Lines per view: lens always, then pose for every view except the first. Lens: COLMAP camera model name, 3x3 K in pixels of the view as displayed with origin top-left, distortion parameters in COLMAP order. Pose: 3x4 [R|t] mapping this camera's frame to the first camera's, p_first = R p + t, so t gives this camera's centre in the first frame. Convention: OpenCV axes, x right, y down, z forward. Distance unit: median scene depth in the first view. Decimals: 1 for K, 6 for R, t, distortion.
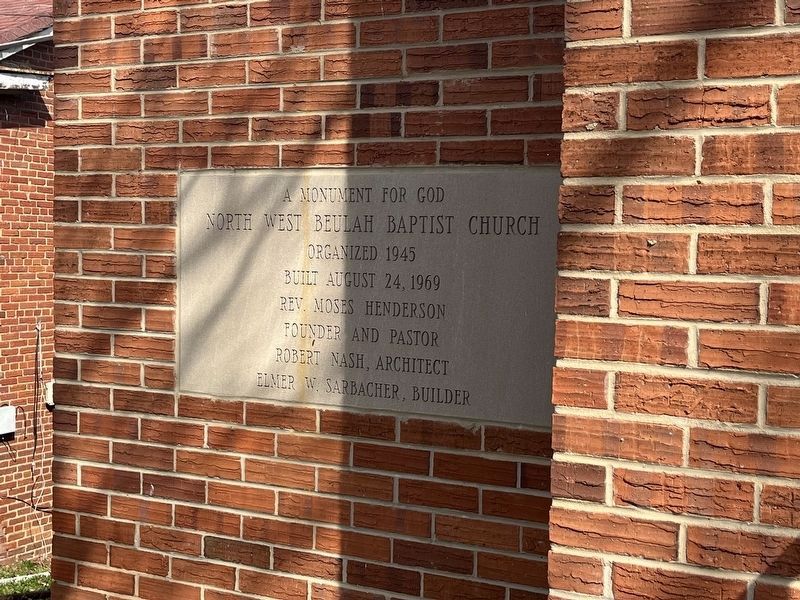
lens RADIAL K [[1160.8, 0, 400.6], [0, 1160.8, 299.9], [0, 0, 1]] dist [0.113382, 0.000000]
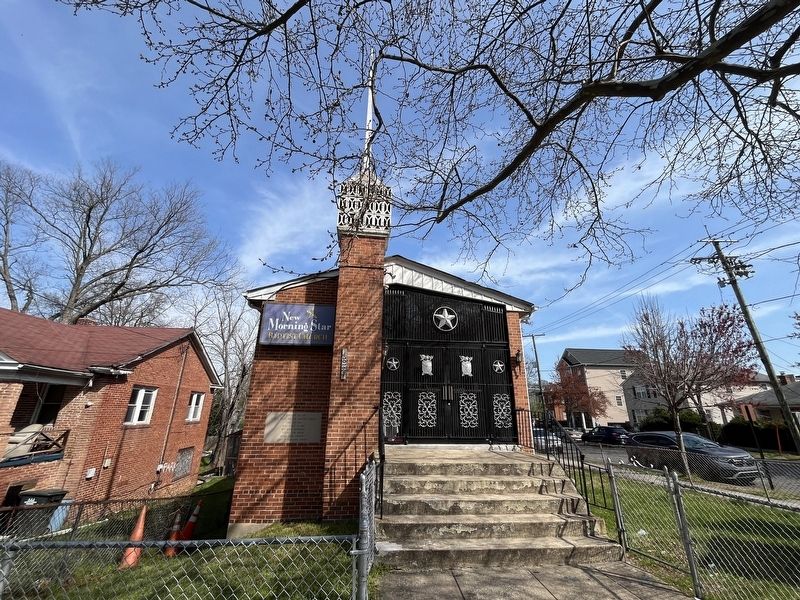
lens RADIAL K [[322.0, 0, 401.0], [0, 322.0, 300.9], [0, 0, 1]] dist [-0.000028, -0.000036]
pose [[0.817321, 0.169107, 0.550807, -0.826242], [0.038883, 0.937593, -0.345553, -0.029080], [-0.574869, 0.303845, 0.759740, -1.498800]]
